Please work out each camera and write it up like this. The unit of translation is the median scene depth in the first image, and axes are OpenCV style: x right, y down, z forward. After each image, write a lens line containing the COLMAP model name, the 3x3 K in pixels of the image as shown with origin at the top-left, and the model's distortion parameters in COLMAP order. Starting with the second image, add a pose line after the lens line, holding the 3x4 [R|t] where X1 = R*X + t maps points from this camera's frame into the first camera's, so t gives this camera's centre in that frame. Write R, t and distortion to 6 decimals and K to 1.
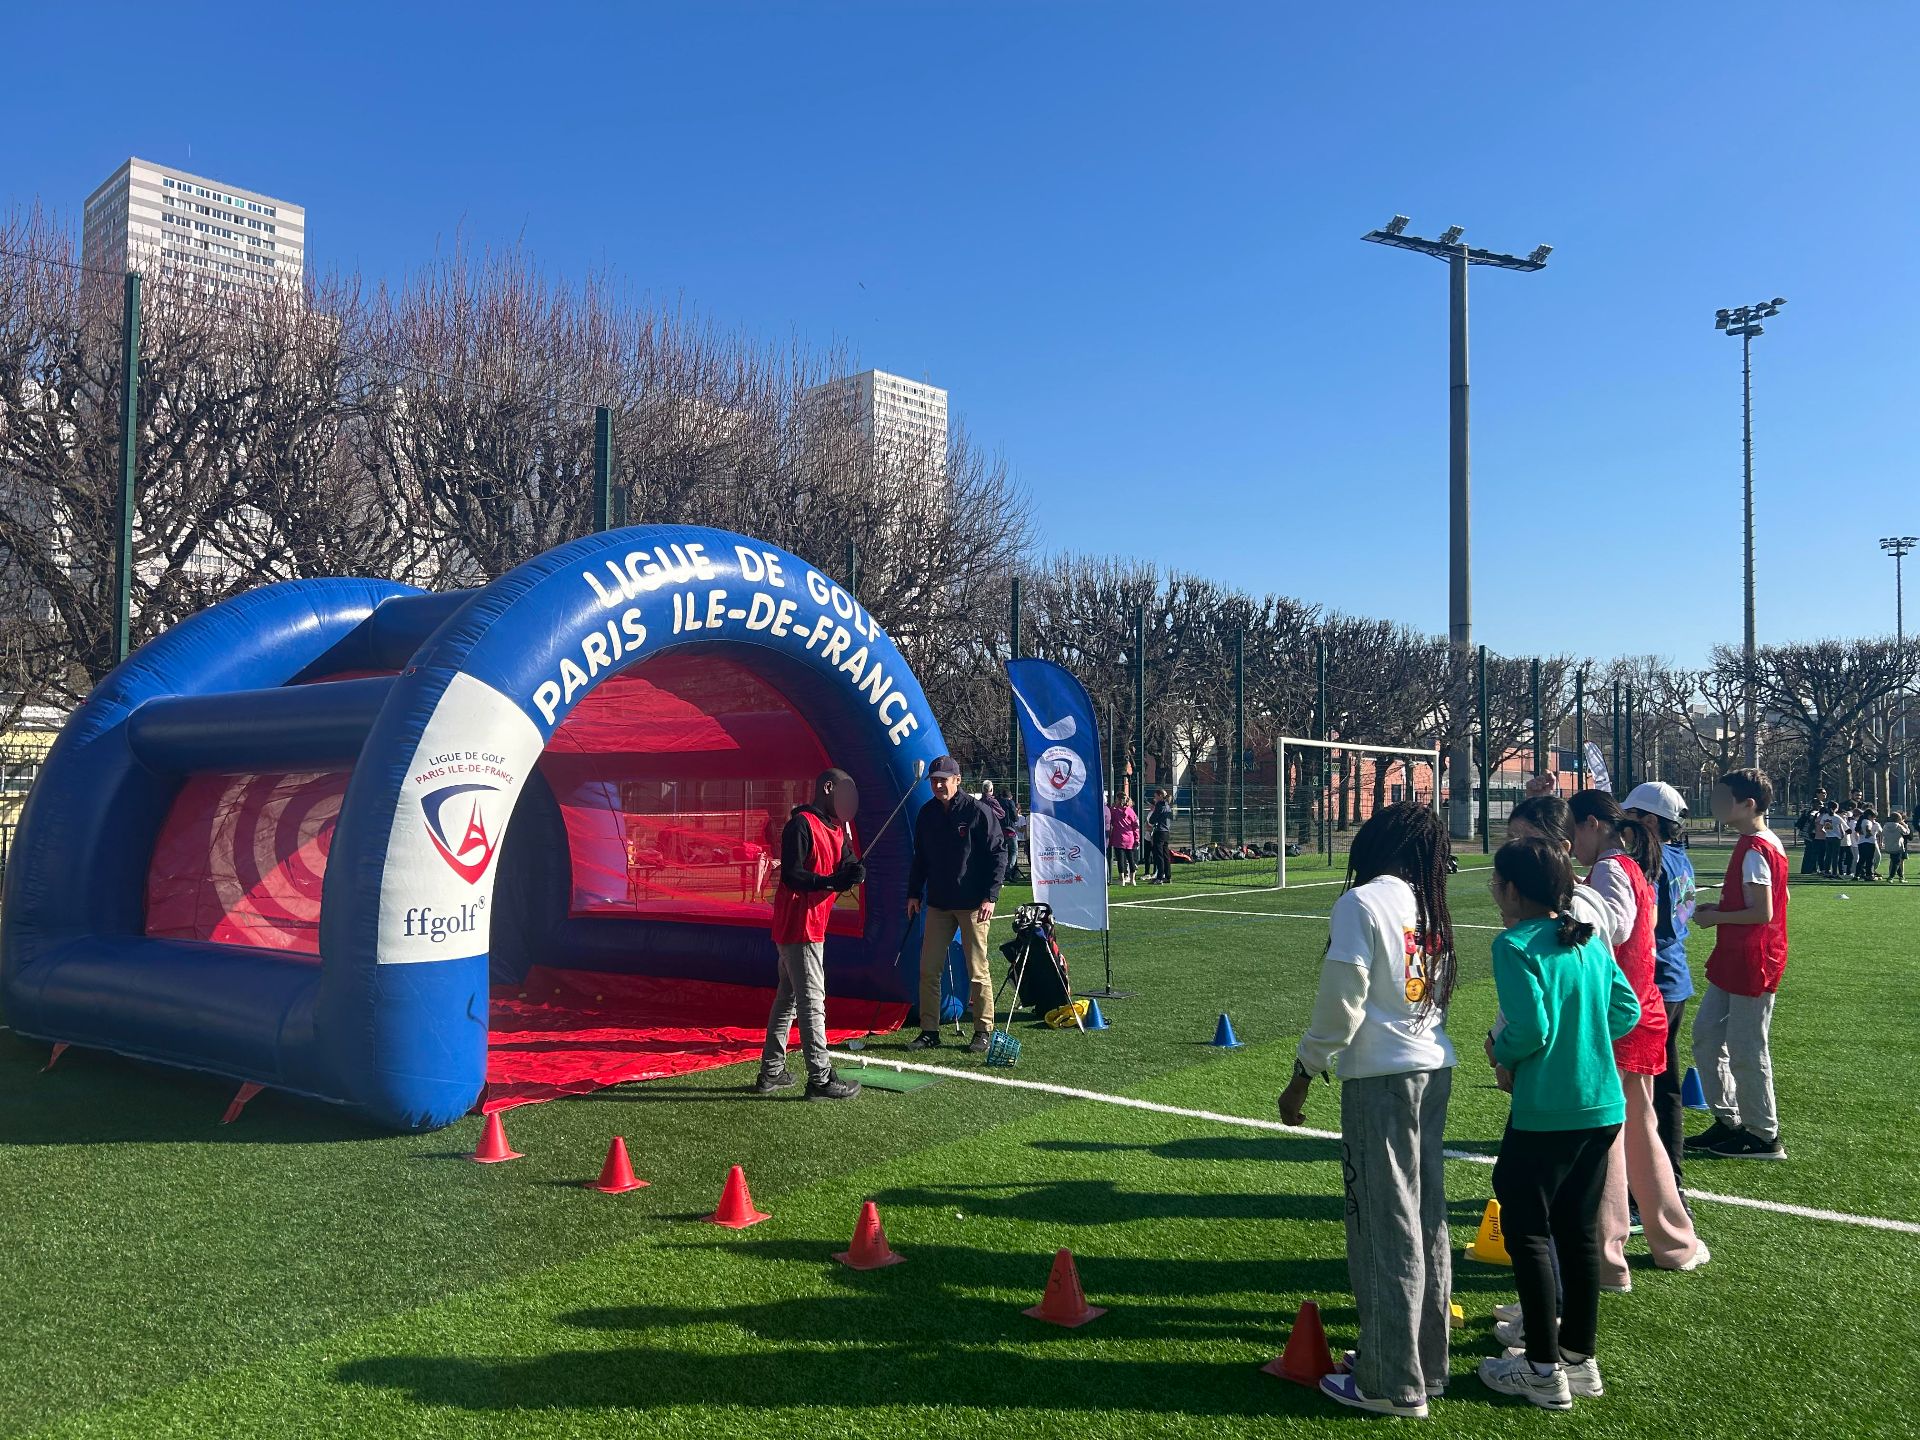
lens RADIAL K [[1405.2, 0, 955.2], [0, 1405.2, 739.4], [0, 0, 1]] dist [0.051336, -0.055373]
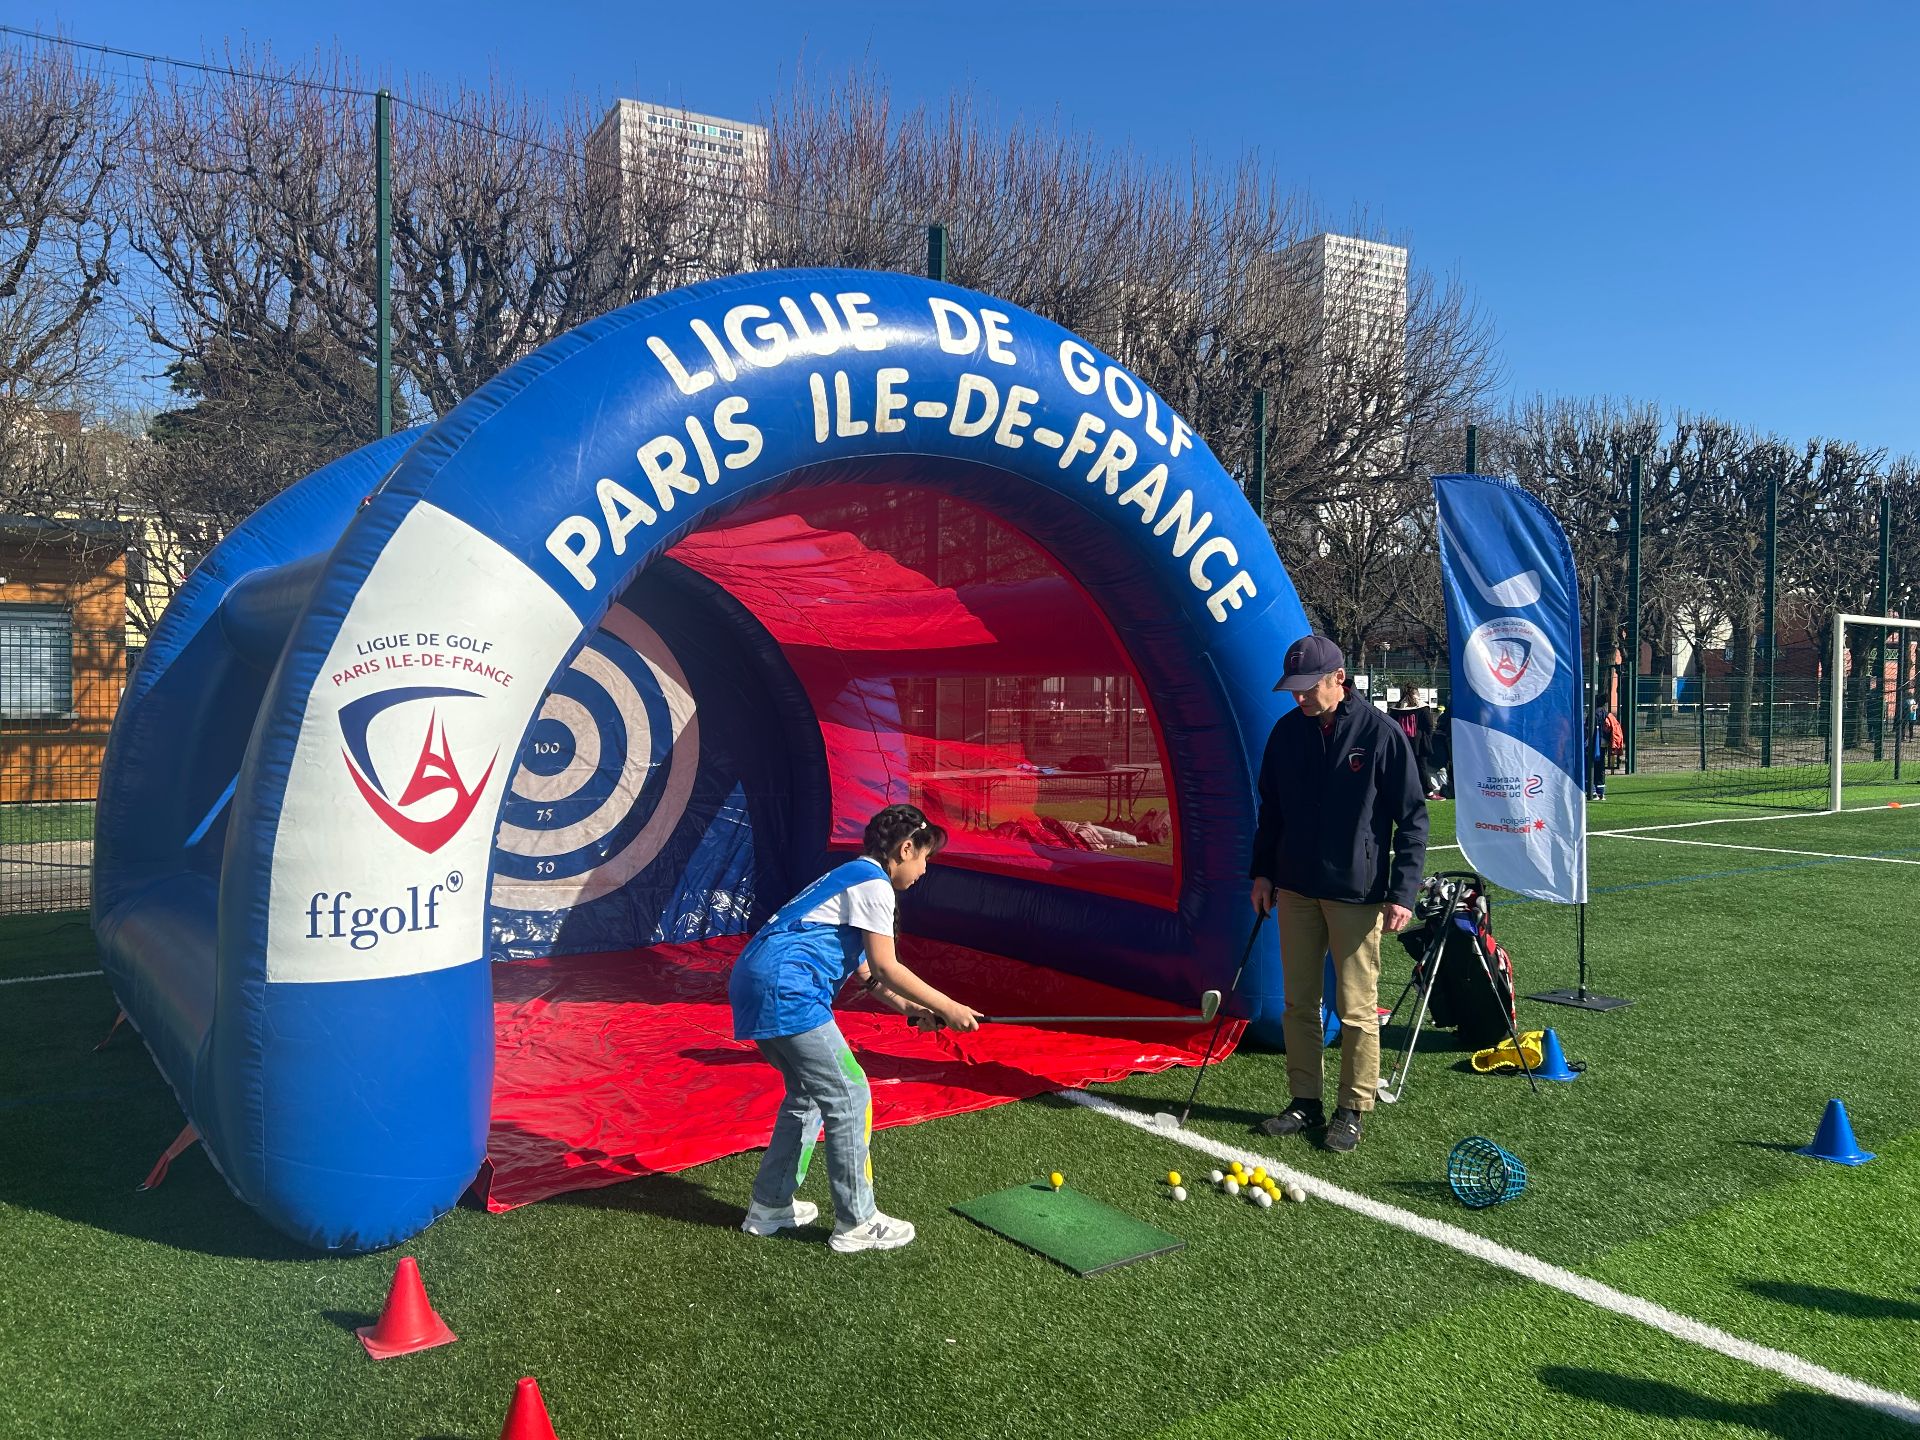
lens RADIAL K [[1425.1, 0, 956.7], [0, 1425.1, 716.6], [0, 0, 1]] dist [0.050543, -0.058835]
pose [[0.953126, 0.007685, -0.302475, 0.042392], [0.010670, 0.998202, 0.058984, 0.007710], [0.302384, -0.059447, 0.951331, 0.371642]]
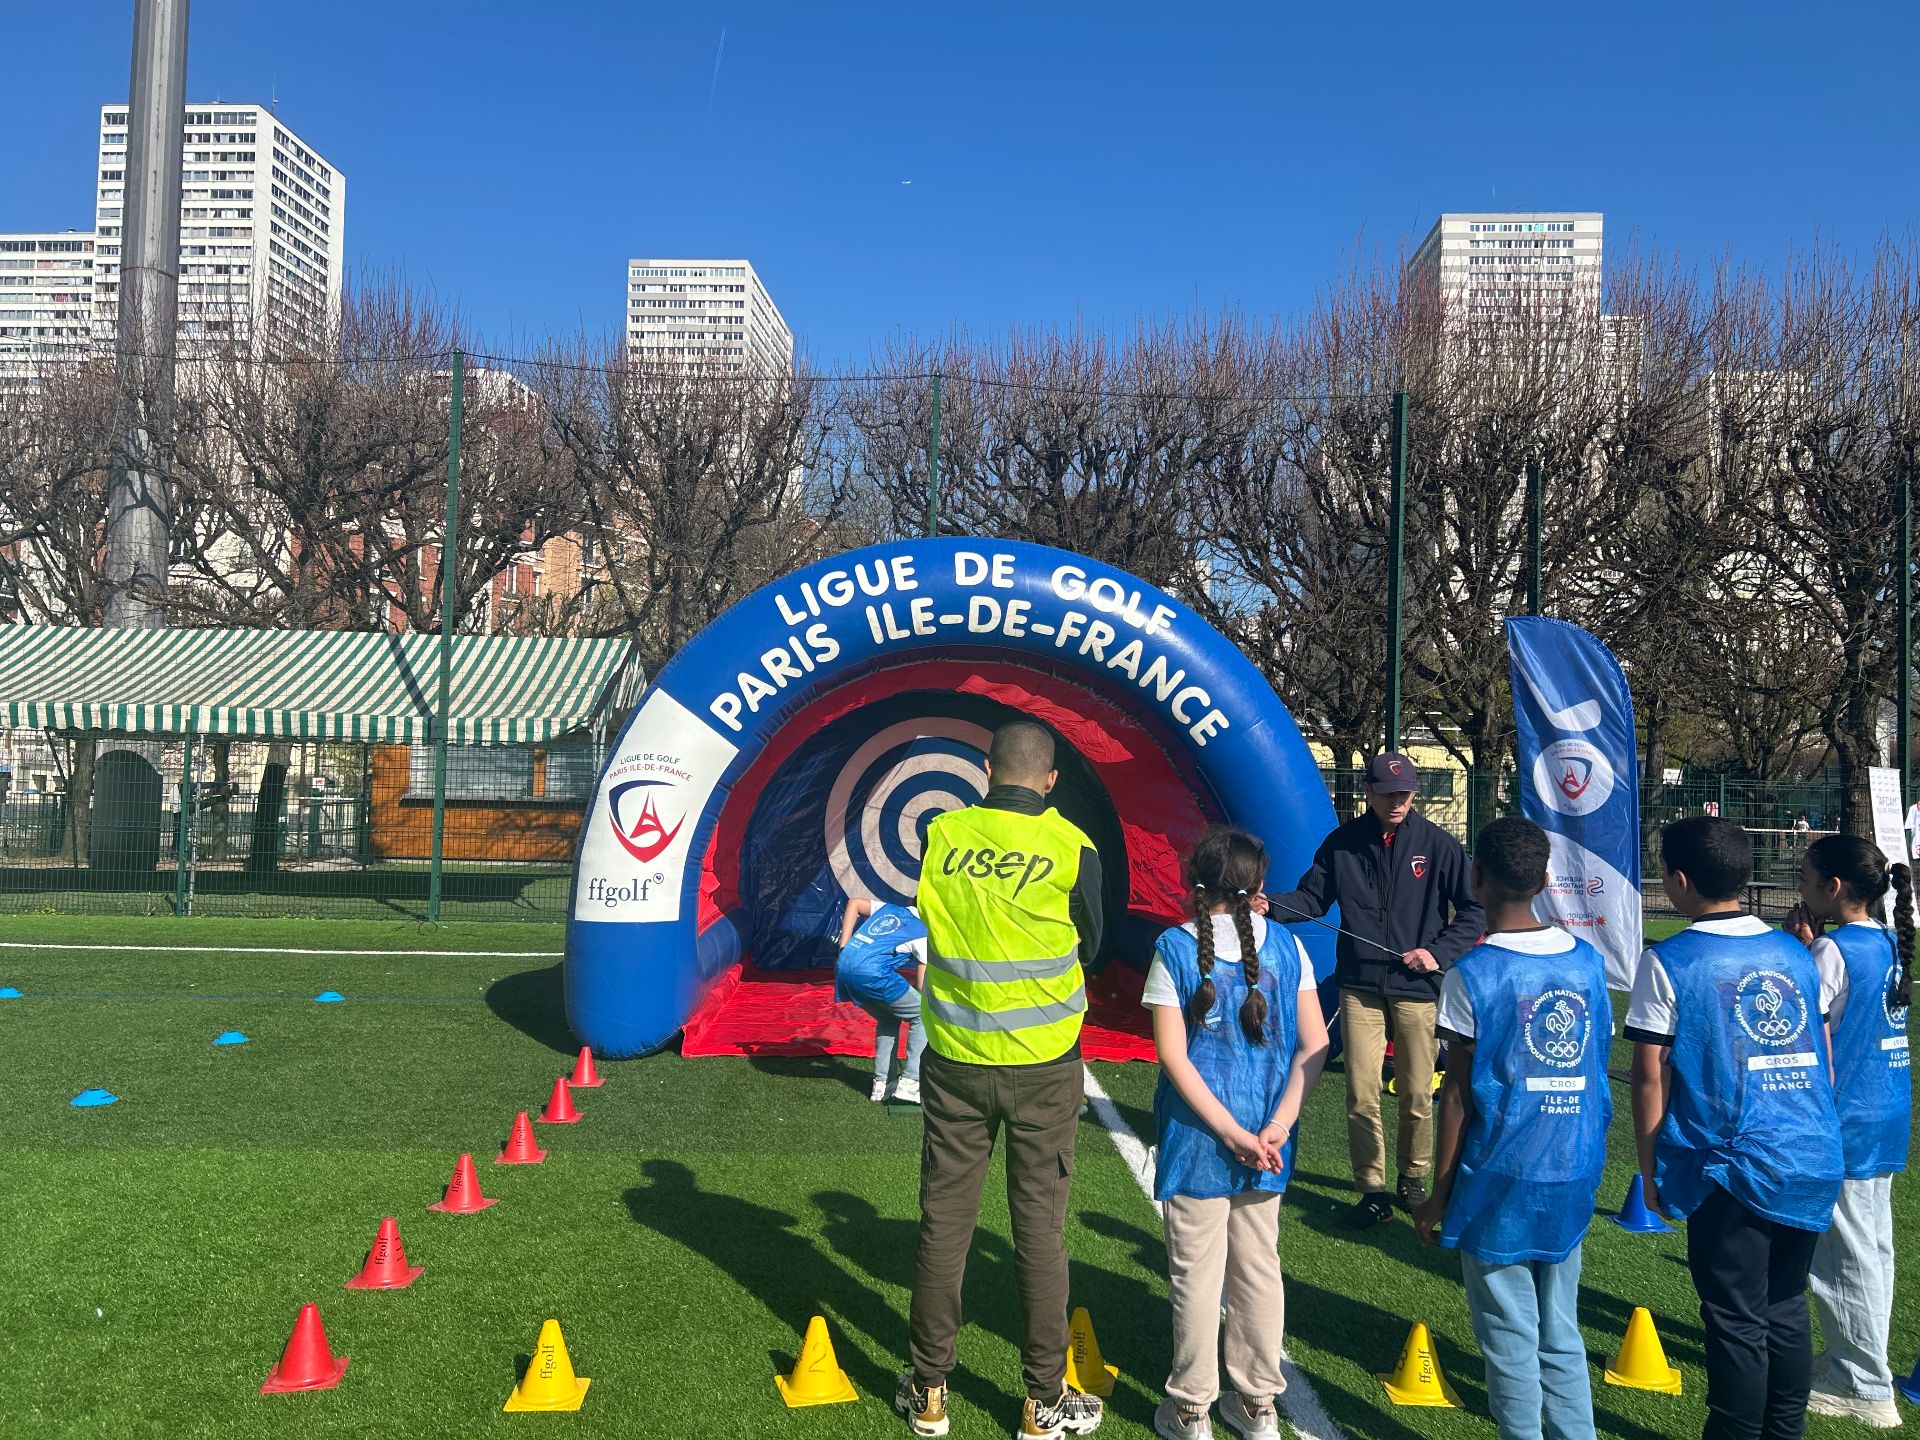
lens RADIAL K [[1427.3, 0, 969.4], [0, 1427.3, 725.0], [0, 0, 1]] dist [0.026719, -0.039521]
pose [[0.652382, -0.019735, -0.757633, 0.592747], [0.009417, 0.999795, -0.017934, 0.006423], [0.757832, 0.004565, 0.652434, 0.306770]]
